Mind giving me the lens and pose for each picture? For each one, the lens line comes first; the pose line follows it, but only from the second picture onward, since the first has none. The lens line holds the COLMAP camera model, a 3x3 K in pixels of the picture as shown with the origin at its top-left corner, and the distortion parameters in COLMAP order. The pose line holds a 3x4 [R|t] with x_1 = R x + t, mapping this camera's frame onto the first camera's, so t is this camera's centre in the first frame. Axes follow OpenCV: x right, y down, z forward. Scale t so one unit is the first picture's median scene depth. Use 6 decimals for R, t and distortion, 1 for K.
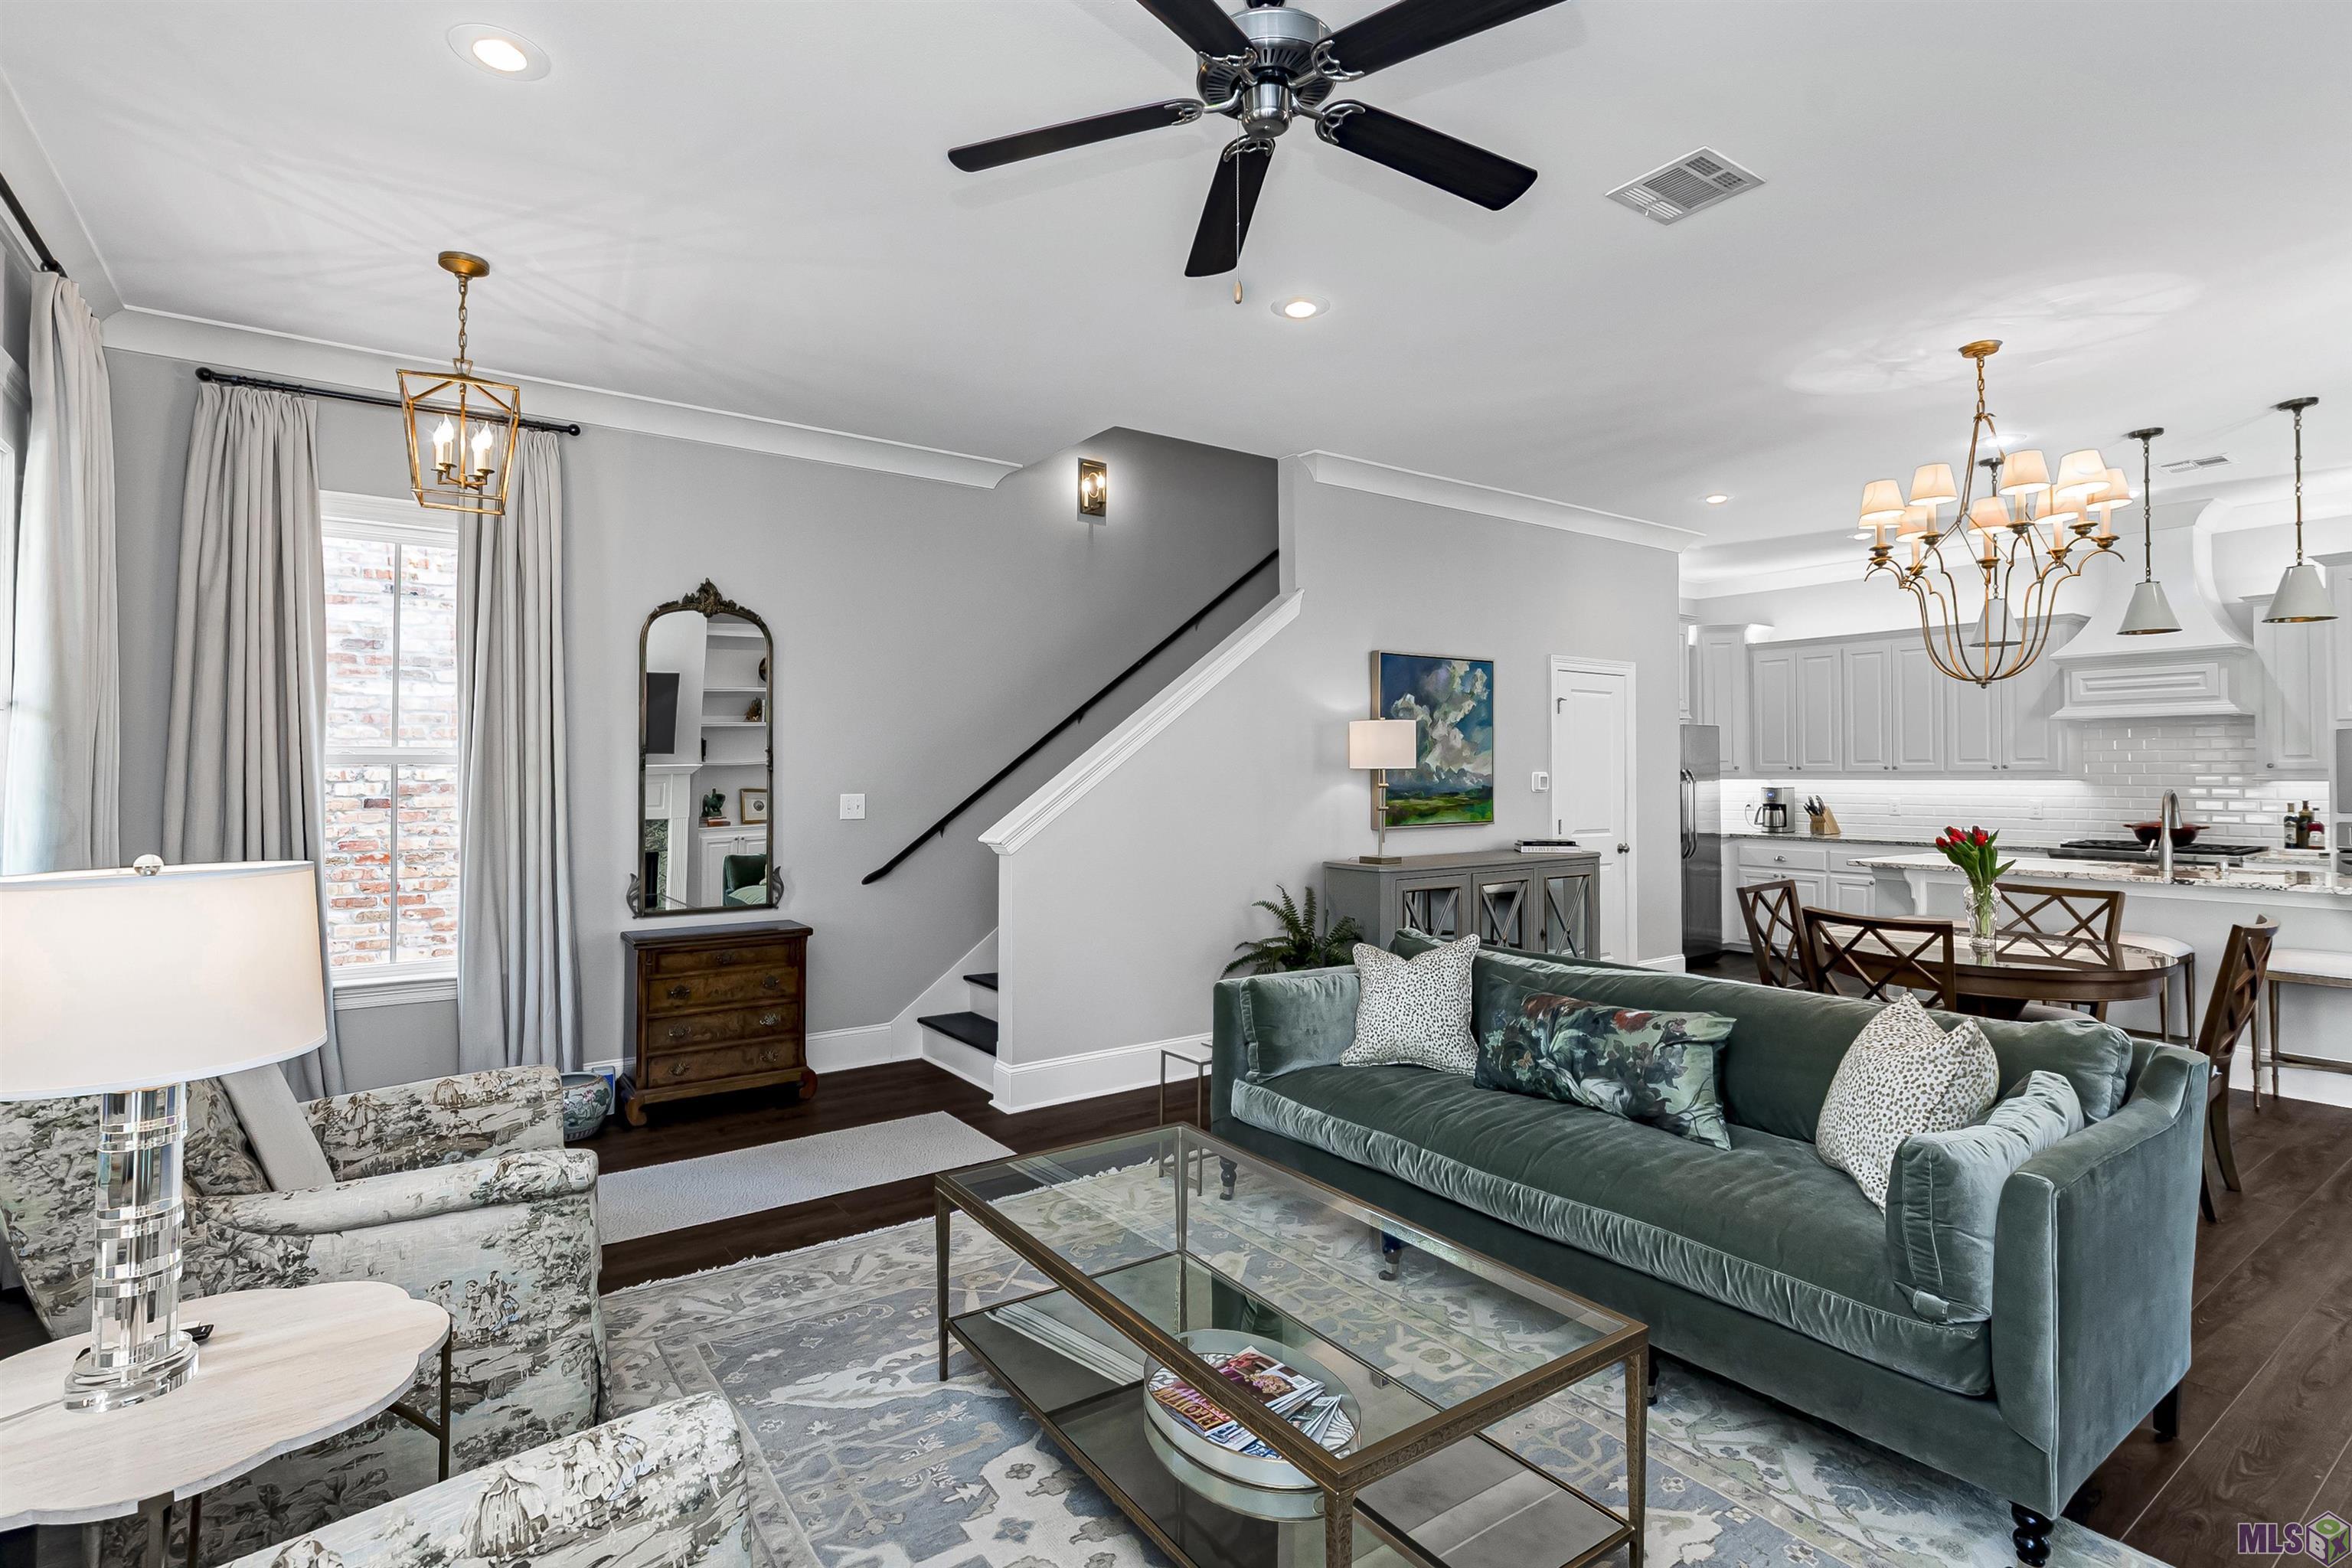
lens RADIAL K [[1160.4, 0, 1194.6], [0, 1160.4, 755.3], [0, 0, 1]] dist [-0.002991, -0.001573]
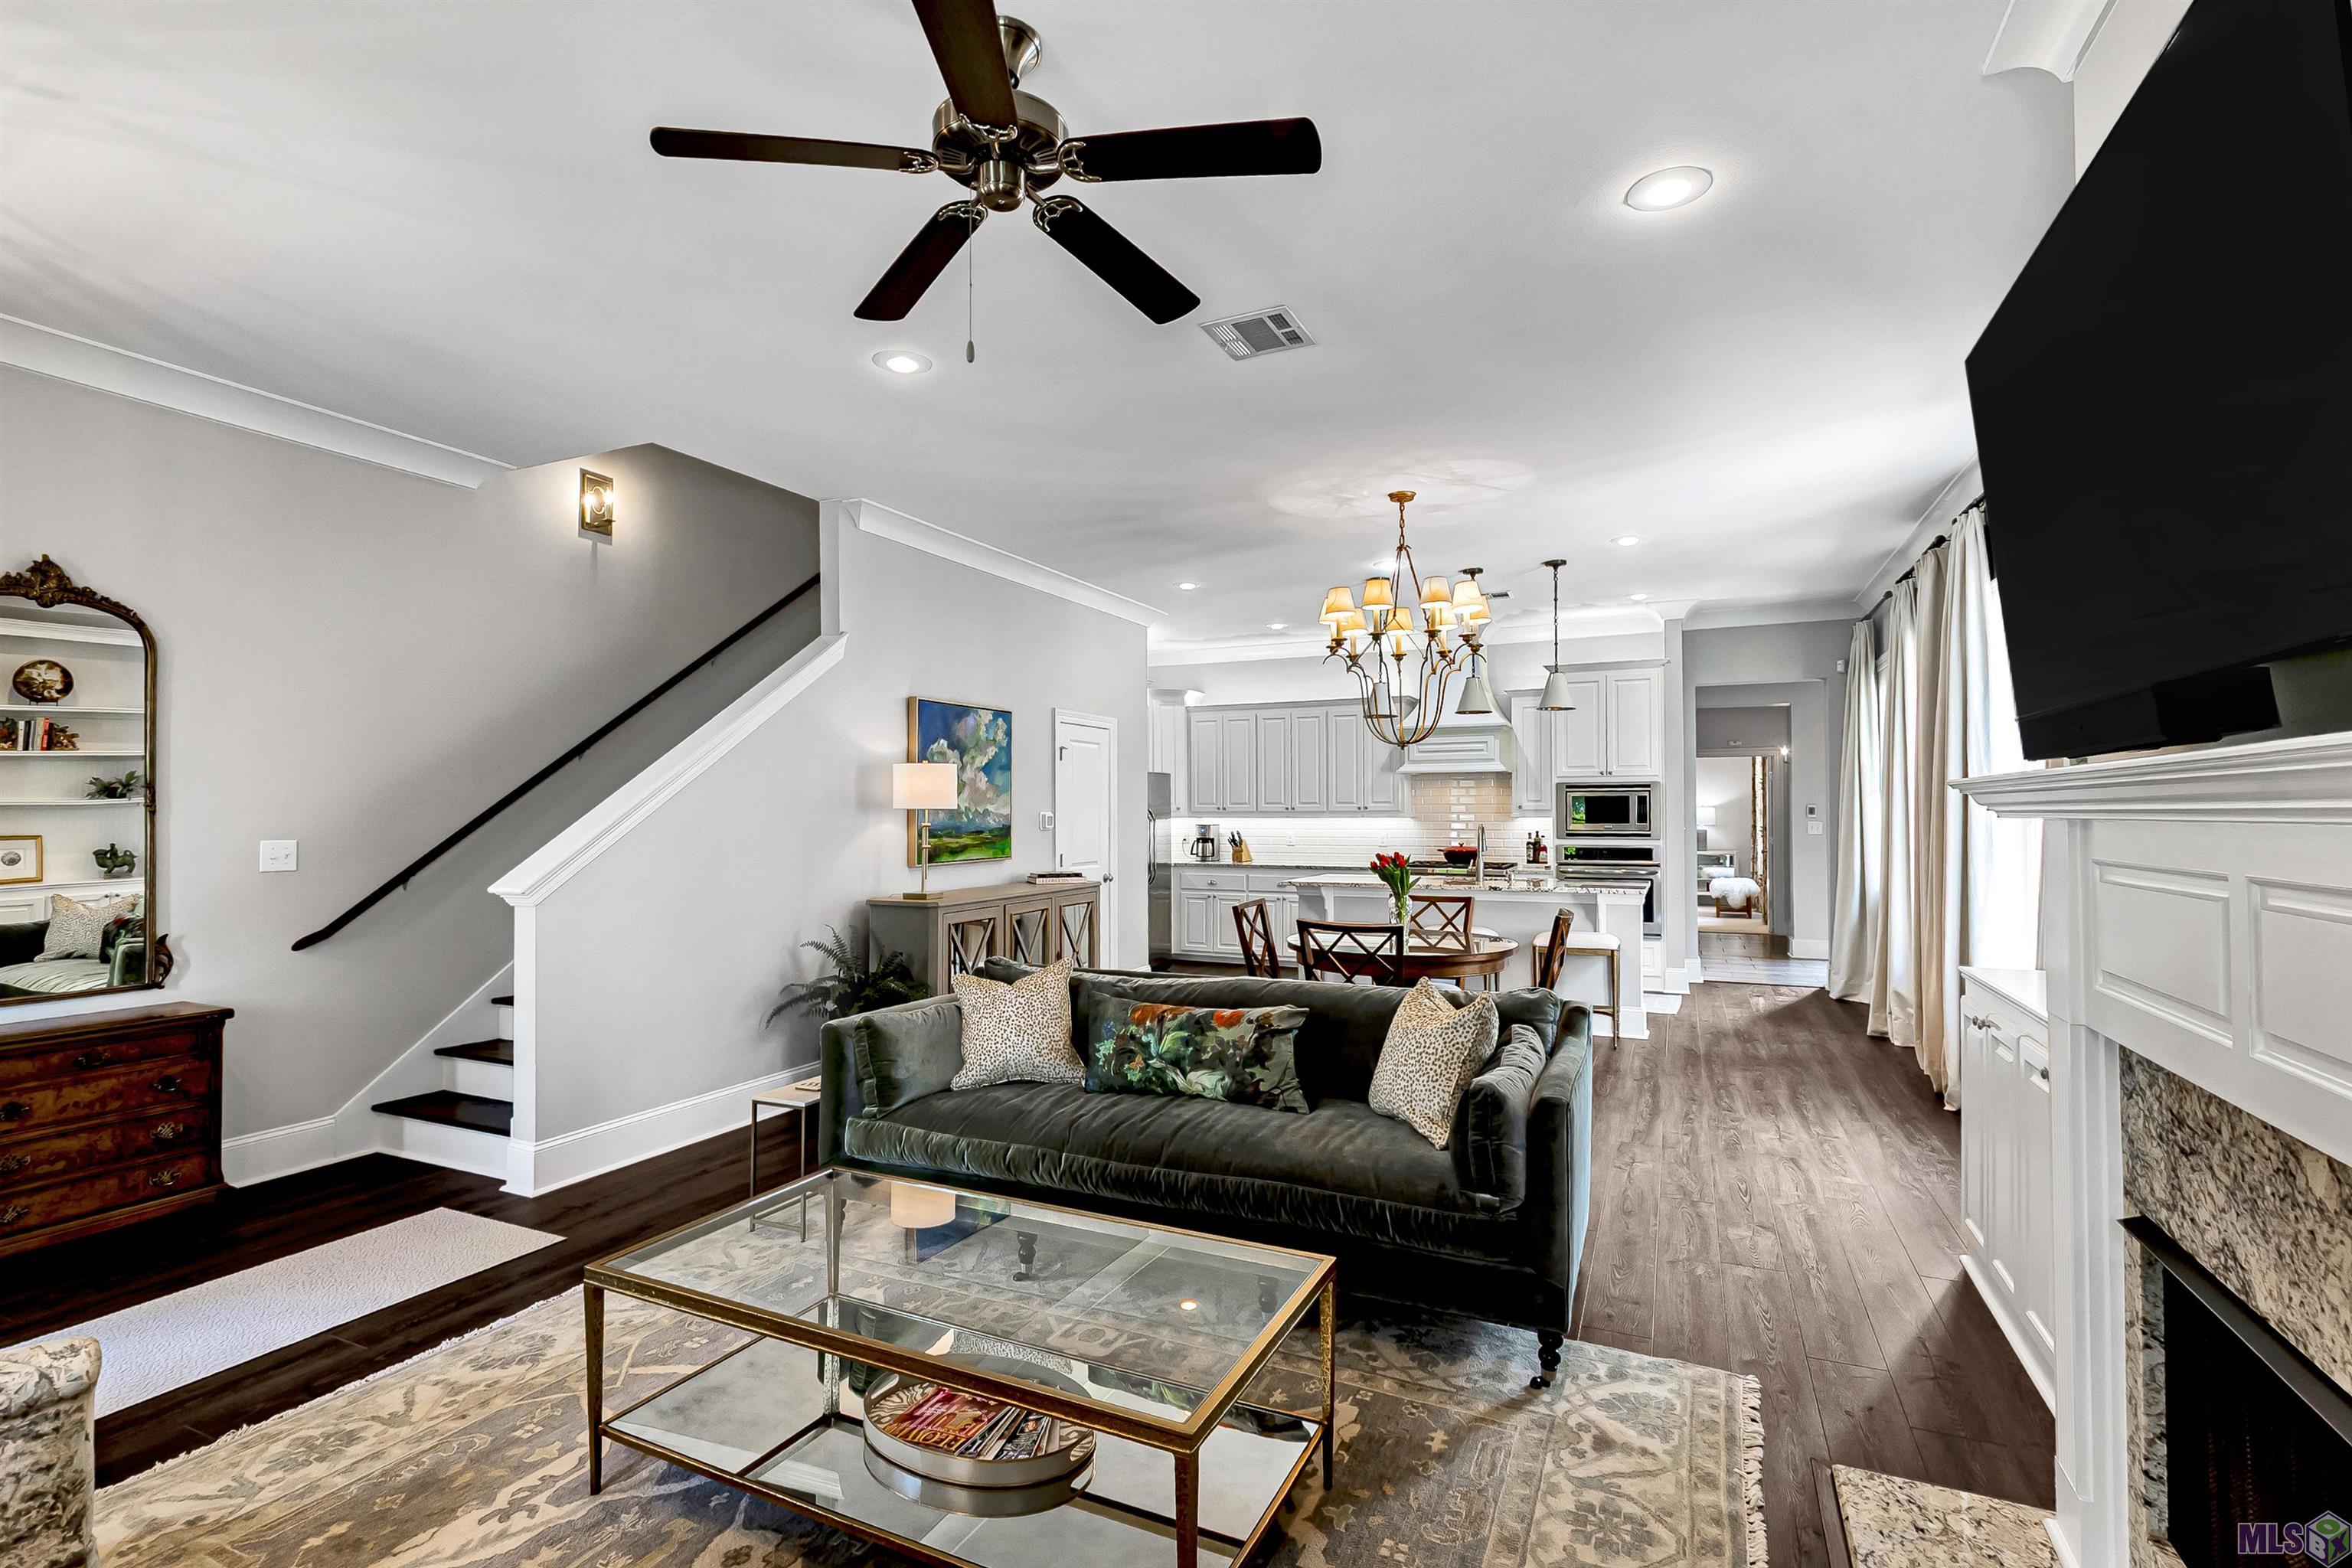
lens RADIAL K [[1080.3, 0, 1202.3], [0, 1080.3, 797.5], [0, 0, 1]] dist [0.000494, -0.000448]
pose [[0.867986, 0.005770, 0.496556, -0.123942], [-0.006261, 0.999980, -0.000675, 0.000060], [-0.496550, -0.002523, 0.868004, 0.025148]]
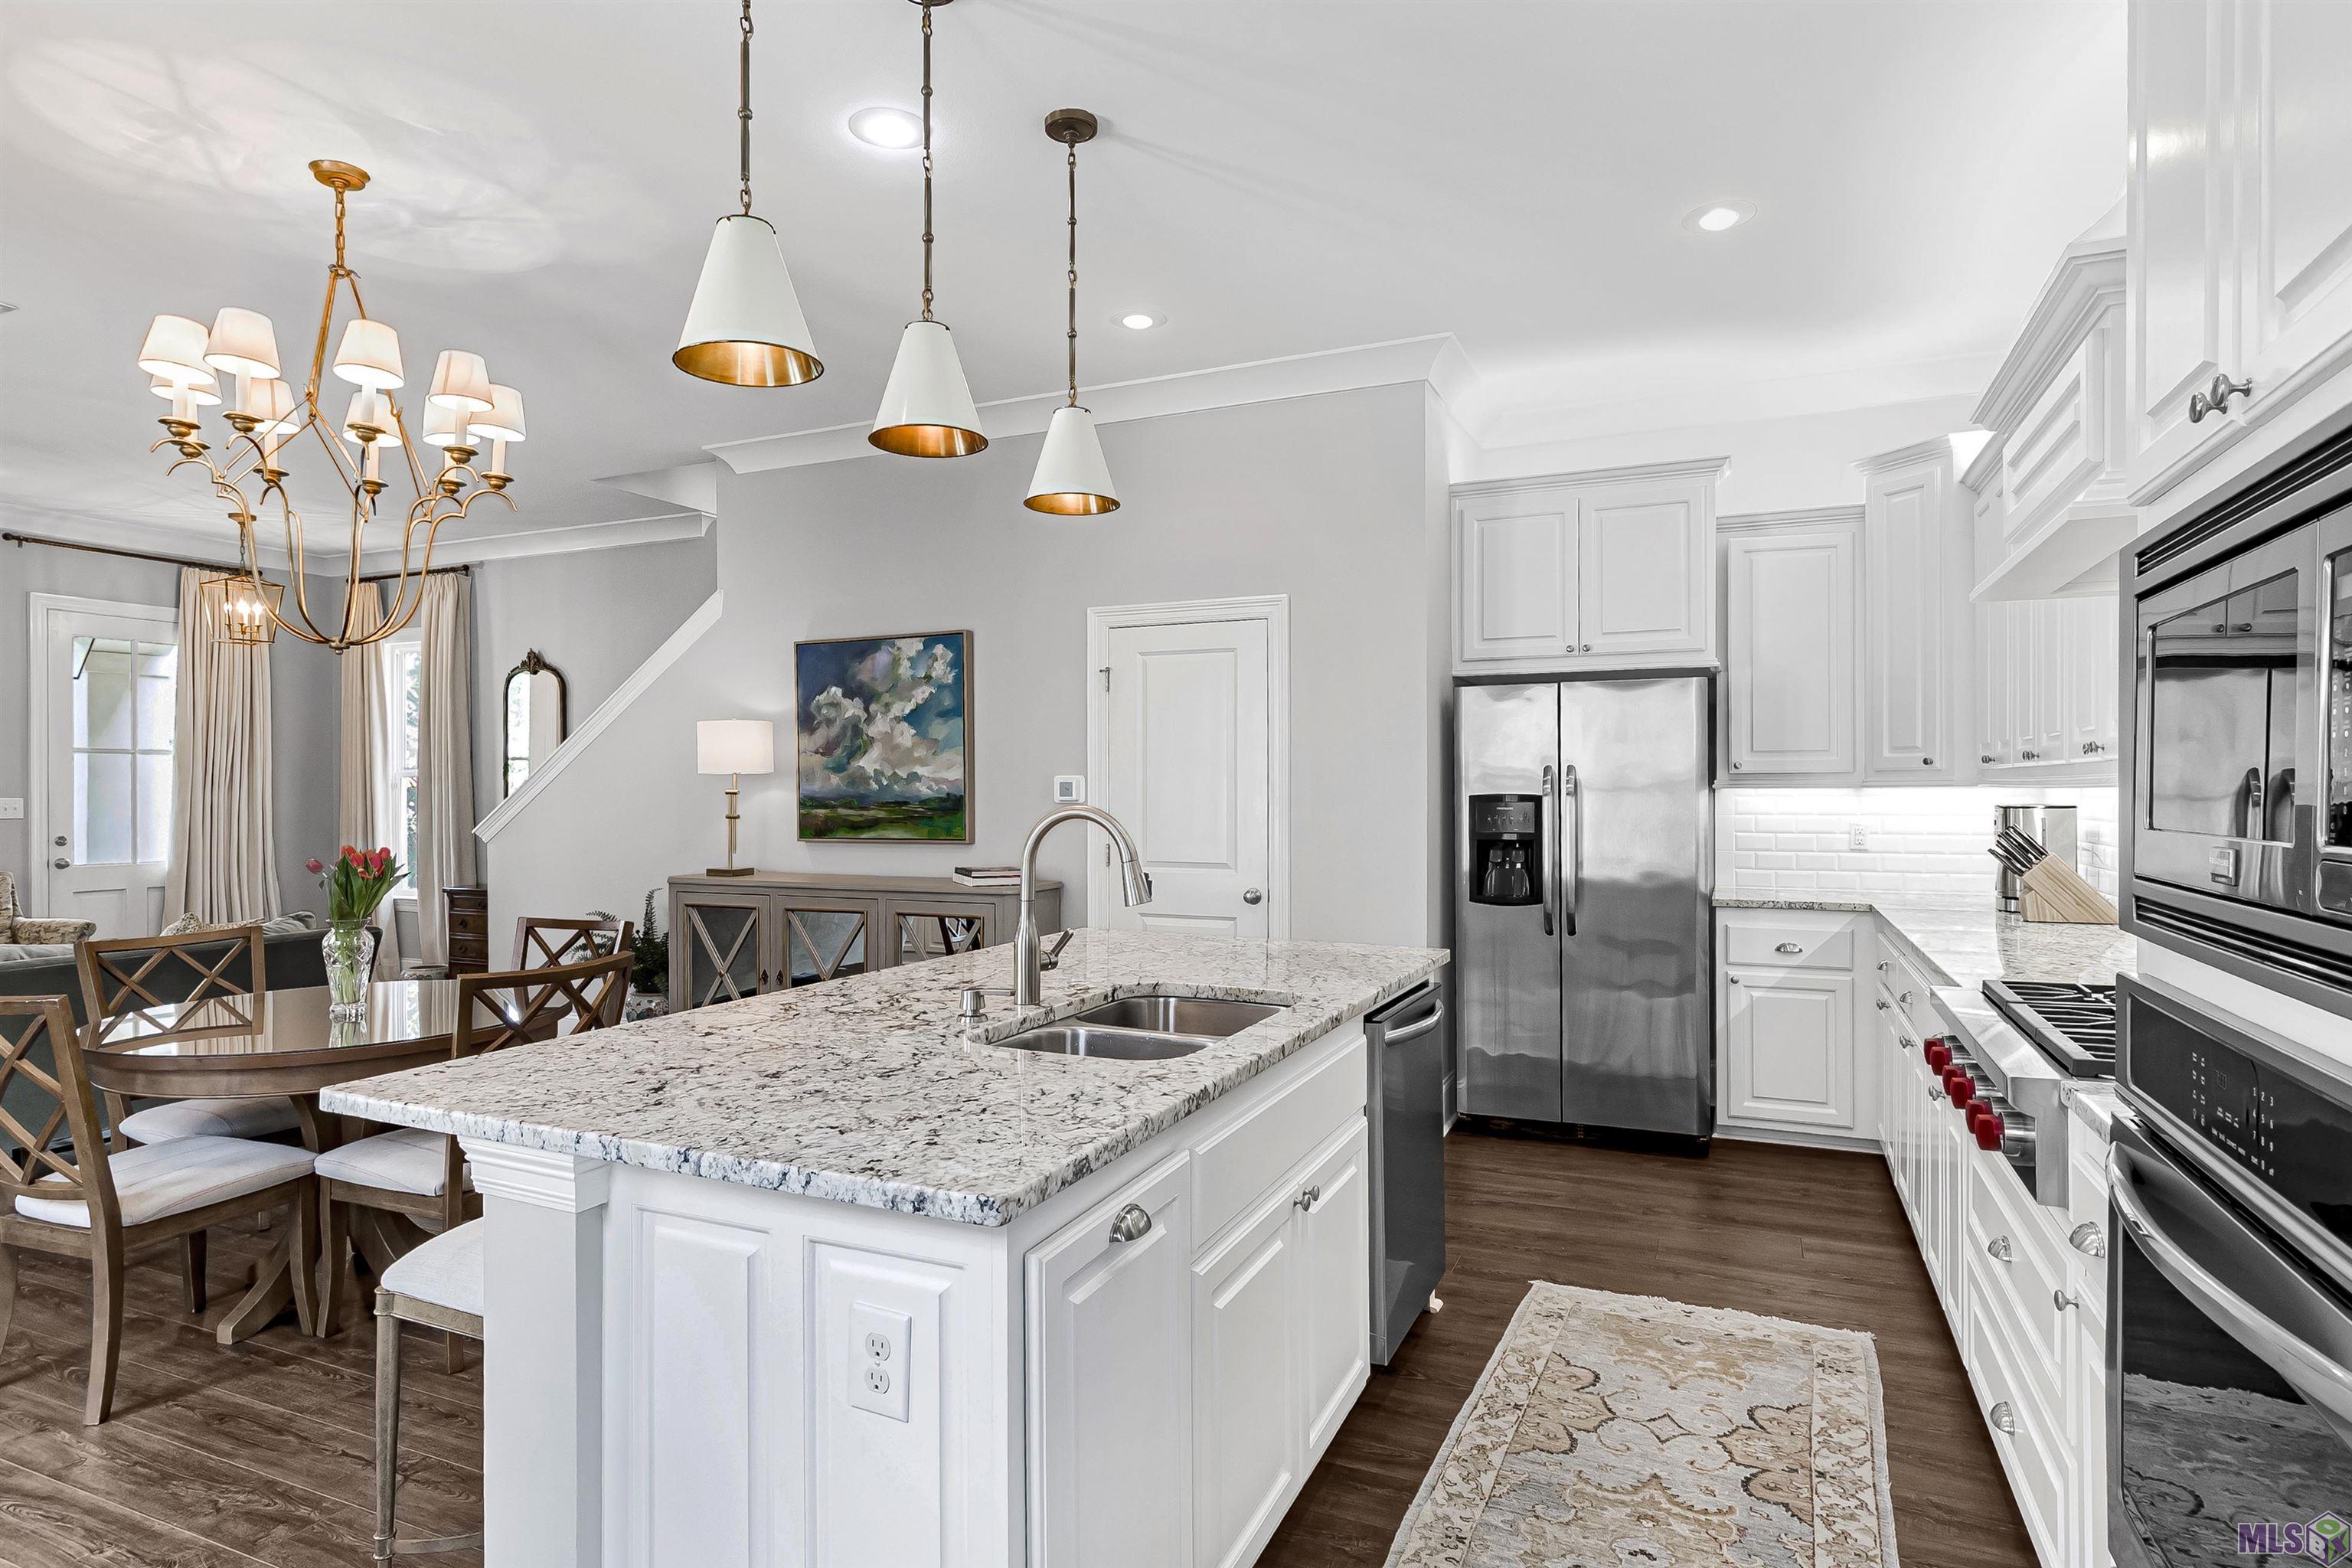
lens RADIAL K [[1274.2, 0, 1123.2], [0, 1274.2, 783.0], [0, 0, 1]] dist [0.002401, 0.000416]
pose [[0.485293, -0.003562, -0.874345, 1.372664], [0.015930, 0.999862, 0.004768, 0.021804], [0.874207, -0.016242, 0.485282, 0.893570]]
